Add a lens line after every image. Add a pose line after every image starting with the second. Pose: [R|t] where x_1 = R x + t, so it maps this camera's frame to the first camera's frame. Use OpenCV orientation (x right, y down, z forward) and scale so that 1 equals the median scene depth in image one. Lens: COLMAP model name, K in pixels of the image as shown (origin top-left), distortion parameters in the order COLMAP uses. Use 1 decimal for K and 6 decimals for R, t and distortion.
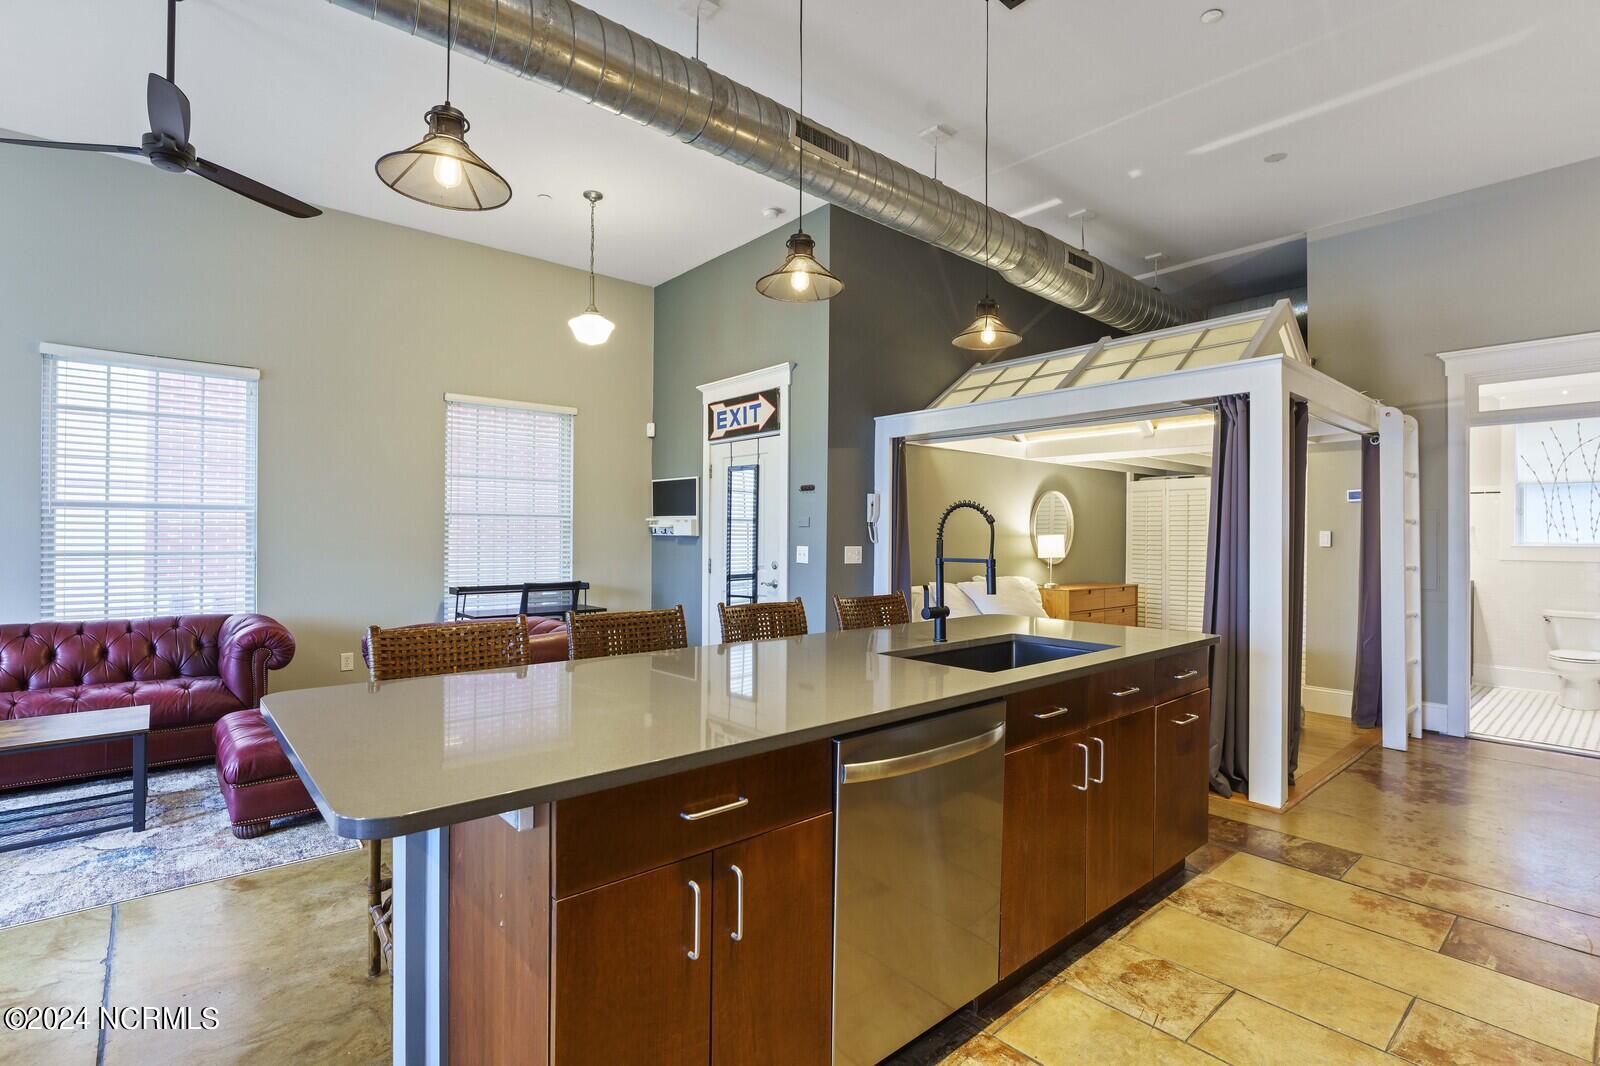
lens RADIAL K [[745.5, 0, 800.0], [0, 745.5, 534.4], [0, 0, 1]] dist [-0.001990, 0.001343]
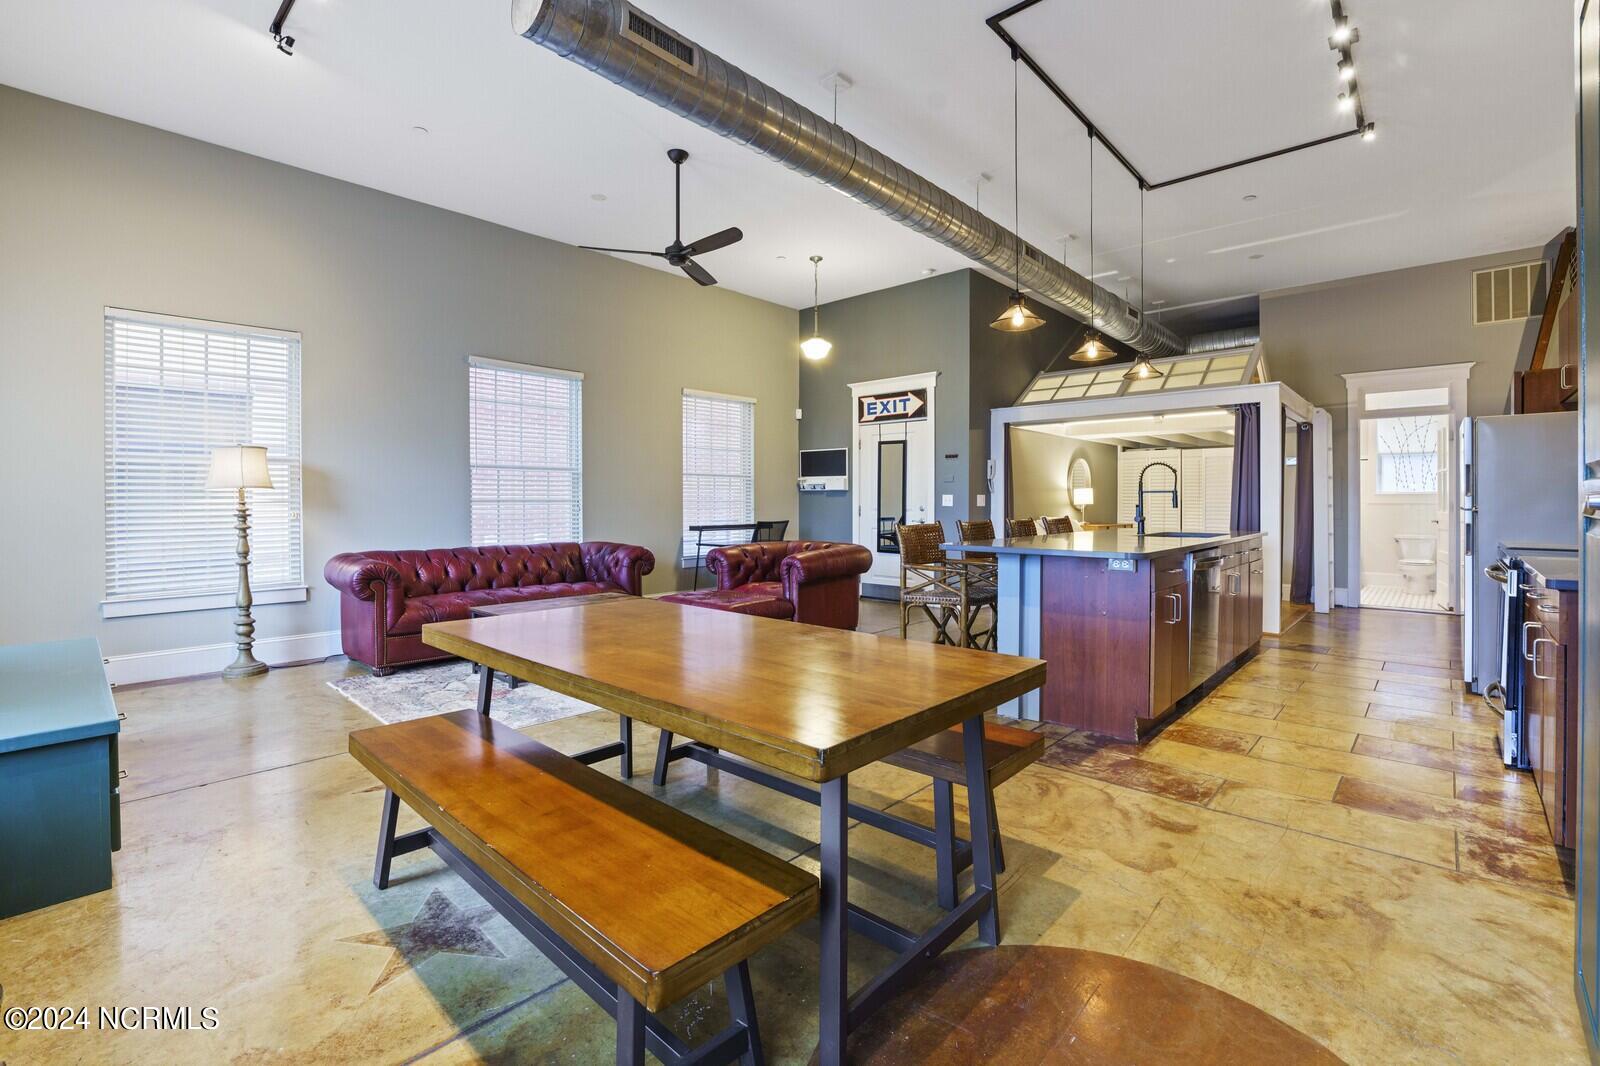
lens RADIAL K [[697.9, 0, 788.0], [0, 697.9, 502.3], [0, 0, 1]] dist [-0.002878, -0.000618]
pose [[0.995035, -0.005501, 0.099370, -0.429729], [0.005396, 0.999985, 0.001323, 0.025218], [-0.099376, -0.000780, 0.995050, -0.340371]]
